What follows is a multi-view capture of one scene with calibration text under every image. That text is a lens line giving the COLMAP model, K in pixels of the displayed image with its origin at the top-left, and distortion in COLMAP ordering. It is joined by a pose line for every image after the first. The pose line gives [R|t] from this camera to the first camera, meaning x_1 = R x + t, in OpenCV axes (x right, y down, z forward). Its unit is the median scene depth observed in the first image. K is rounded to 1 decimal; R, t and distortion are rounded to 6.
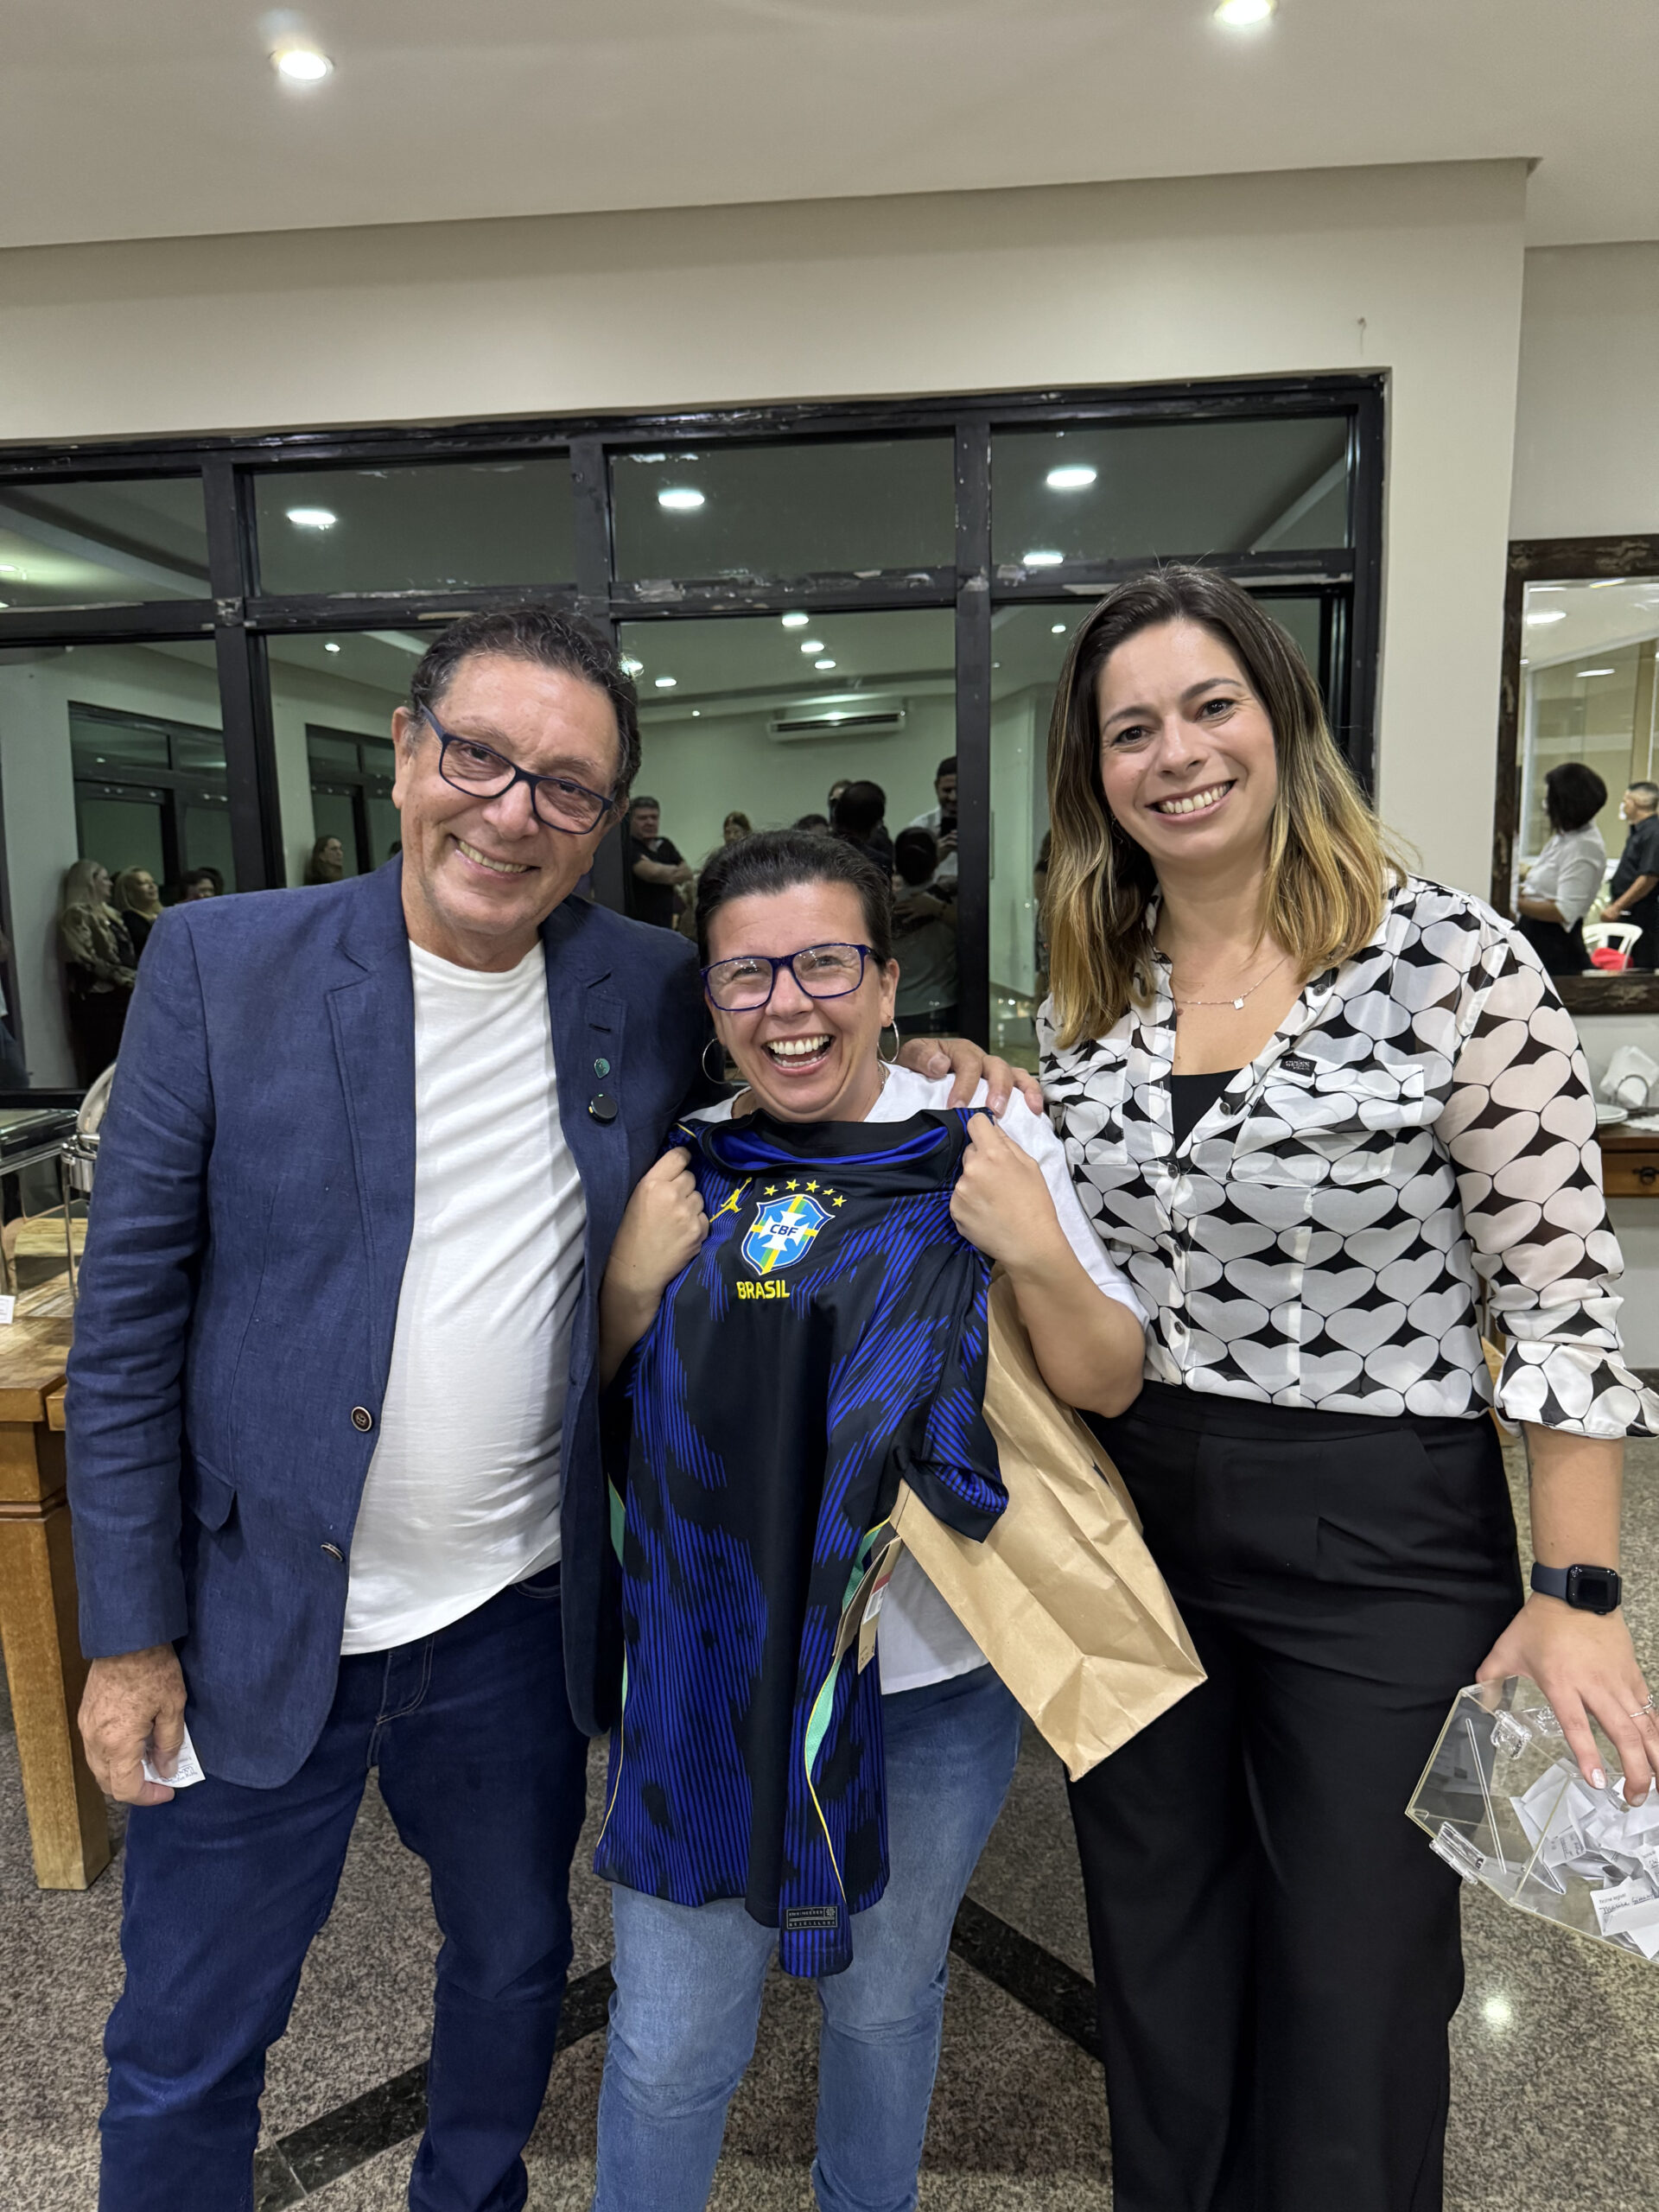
lens RADIAL K [[1557.6, 0, 833.6], [0, 1557.6, 1102.2], [0, 0, 1]] dist [0.054562, -0.079022]
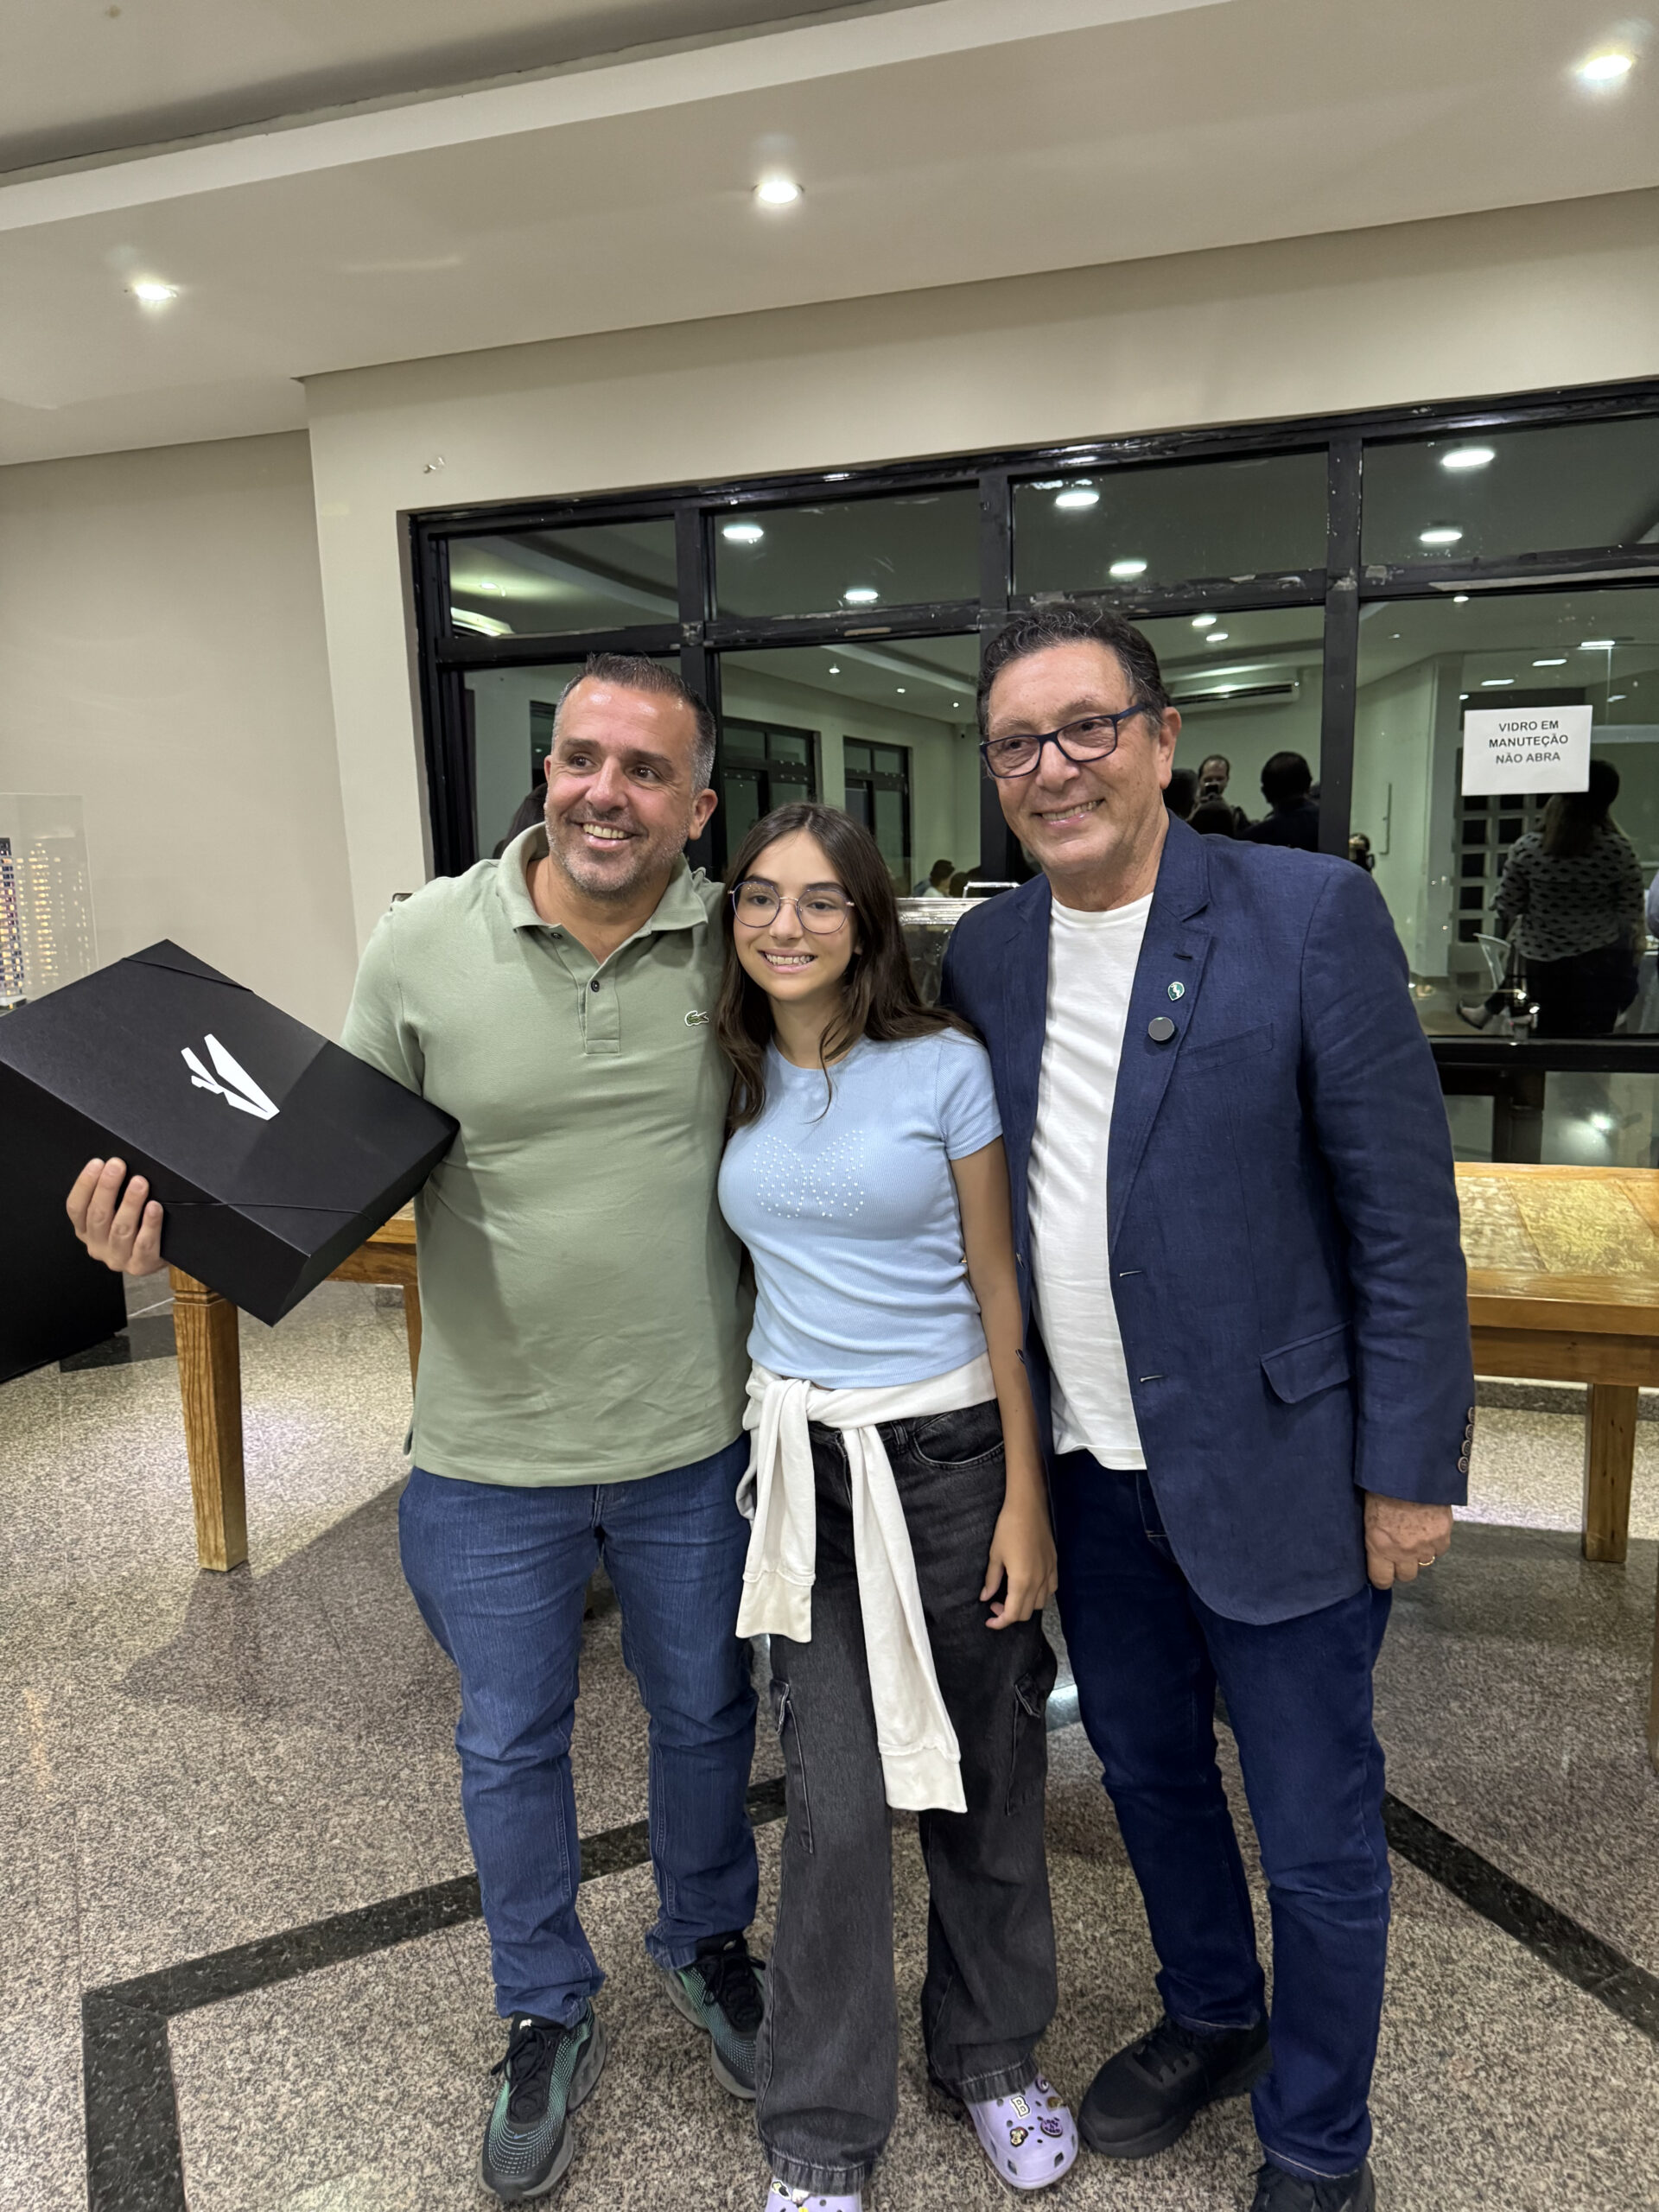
lens RADIAL K [[1569.9, 0, 823.8], [0, 1569.9, 1095.6], [0, 0, 1]] dist [-0.004325, -0.005217]
pose [[0.969923, 0.037386, -0.240524, 0.015086], [-0.035585, 0.999297, 0.011830, 0.024954], [0.240797, -0.002915, 0.970571, -0.147286]]
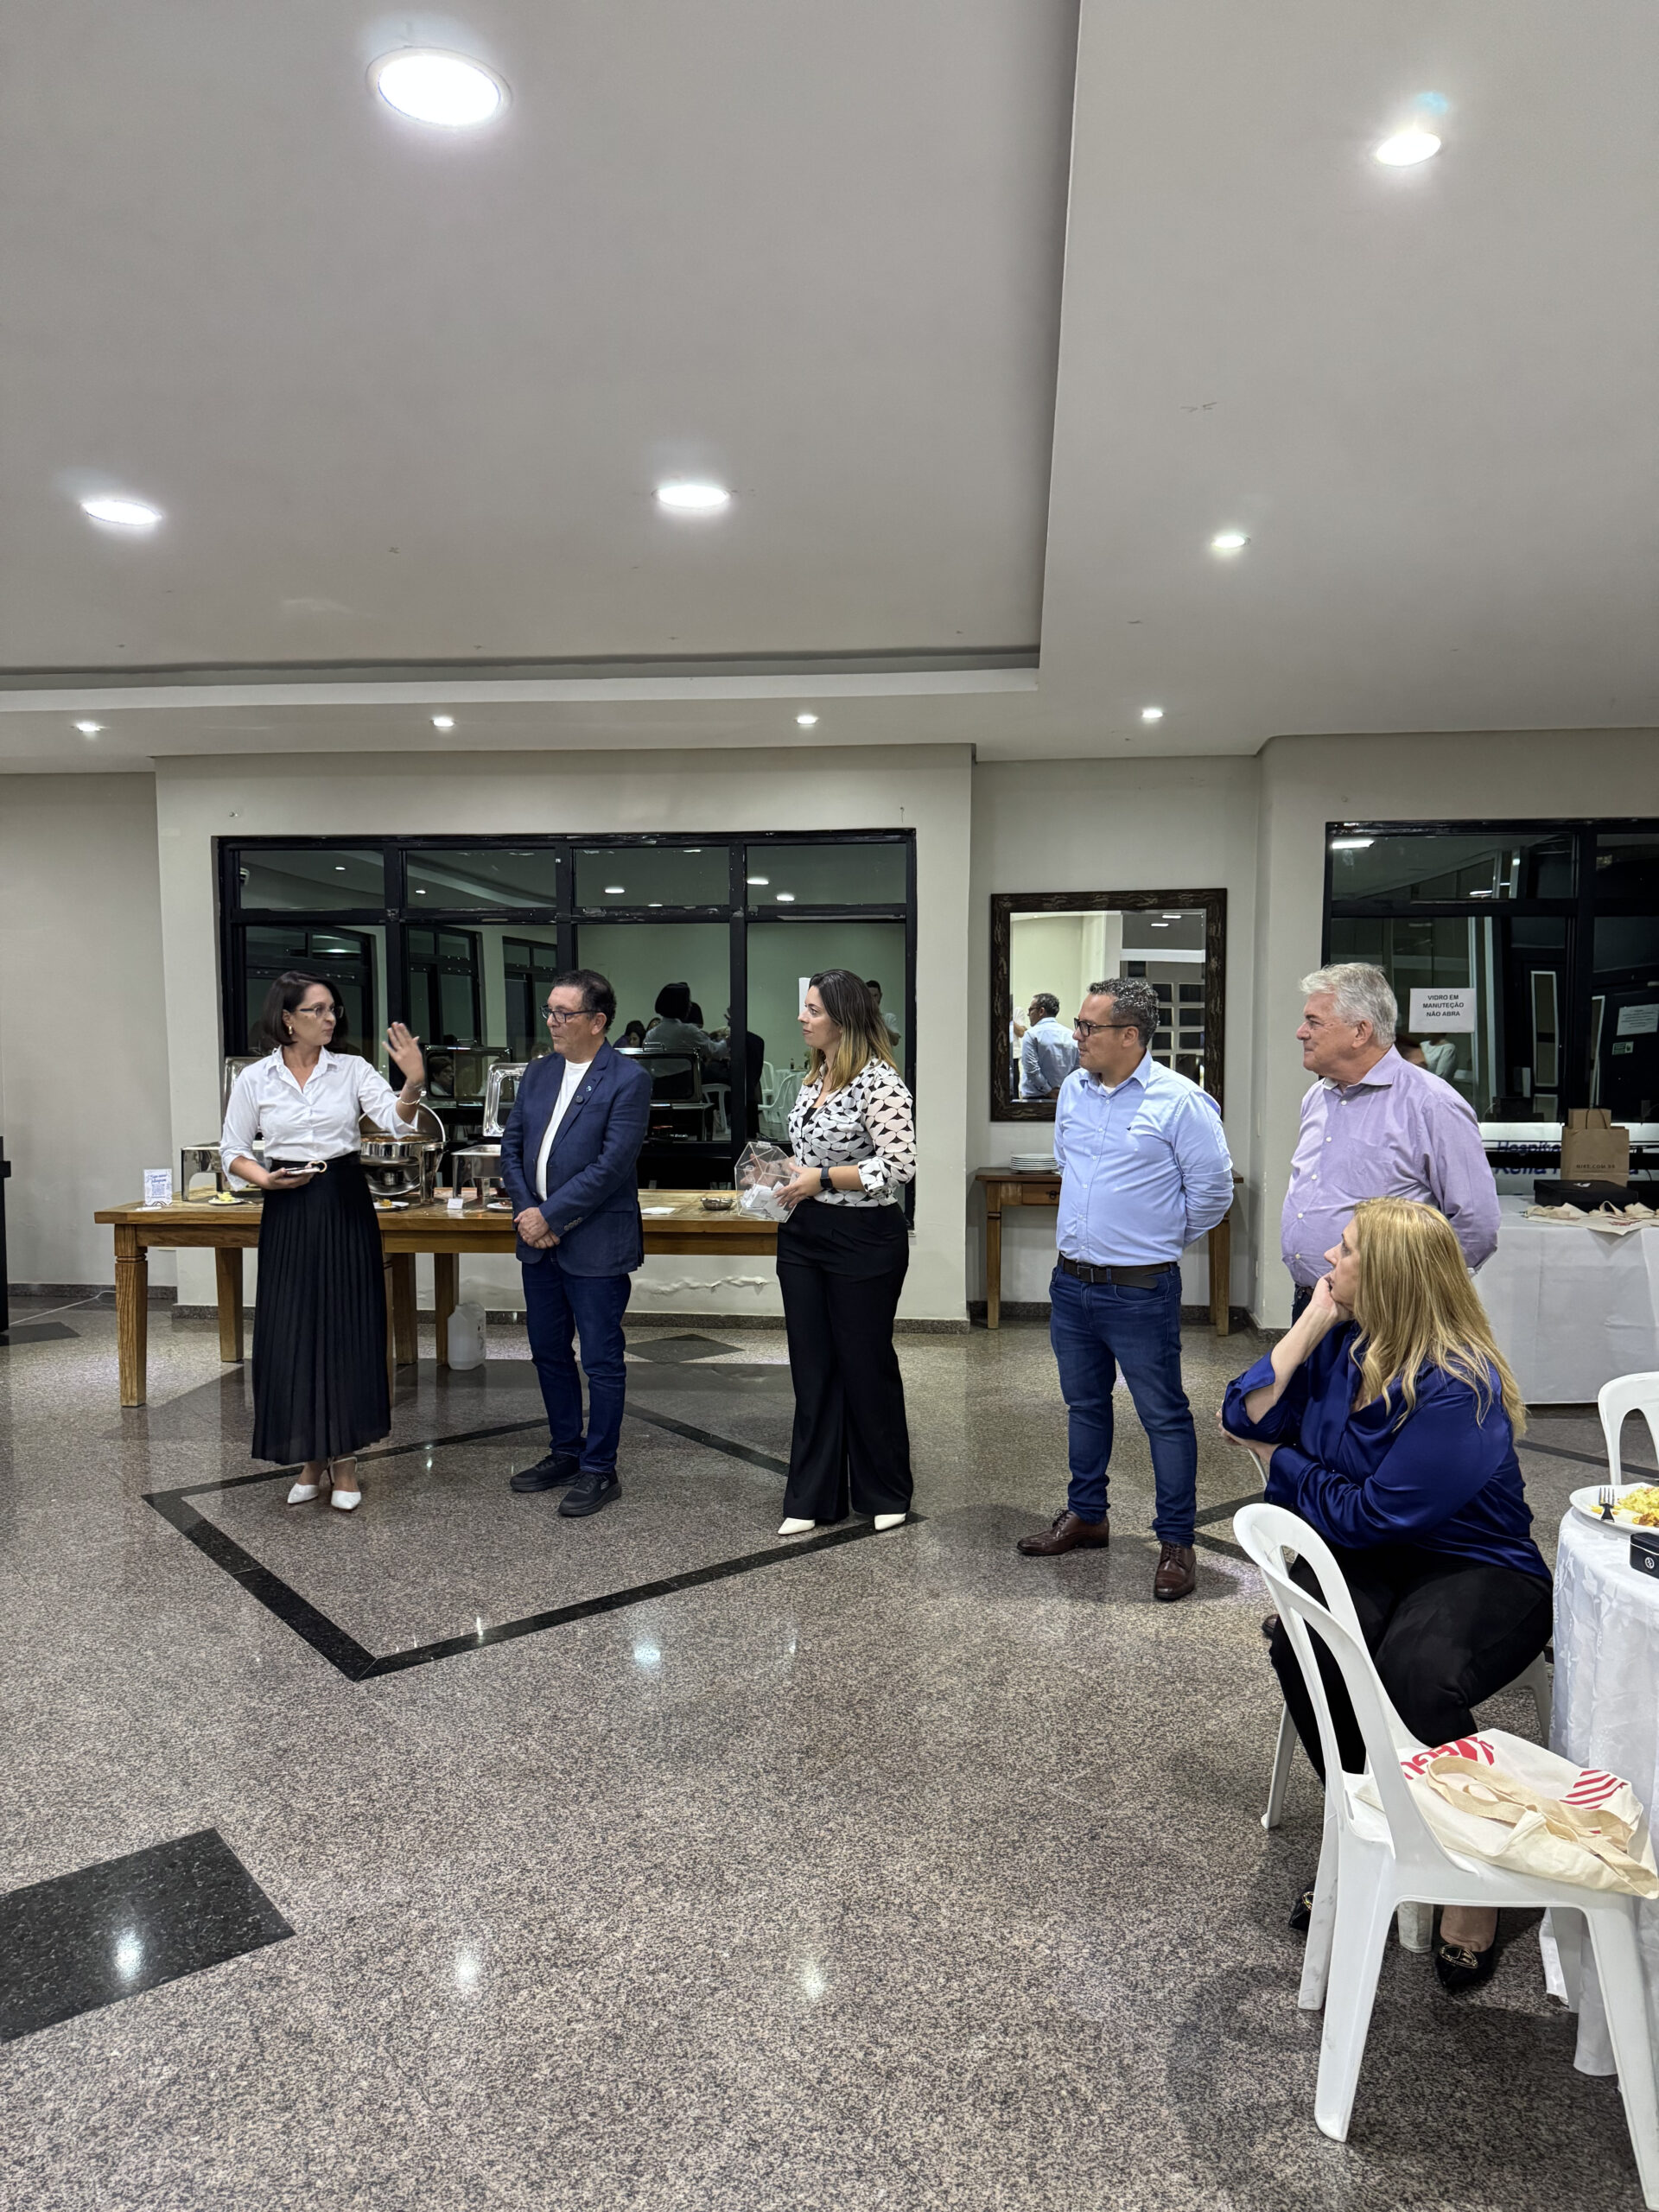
lens RADIAL K [[1615.6, 0, 825.2], [0, 1615.6, 1108.6], [0, 0, 1]] dist [0.066164, -0.002638]
pose [[0.998770, 0.022596, -0.044136, 0.315181], [-0.027072, 0.994249, -0.103616, 0.165338], [0.041541, 0.104683, 0.993638, -1.184707]]
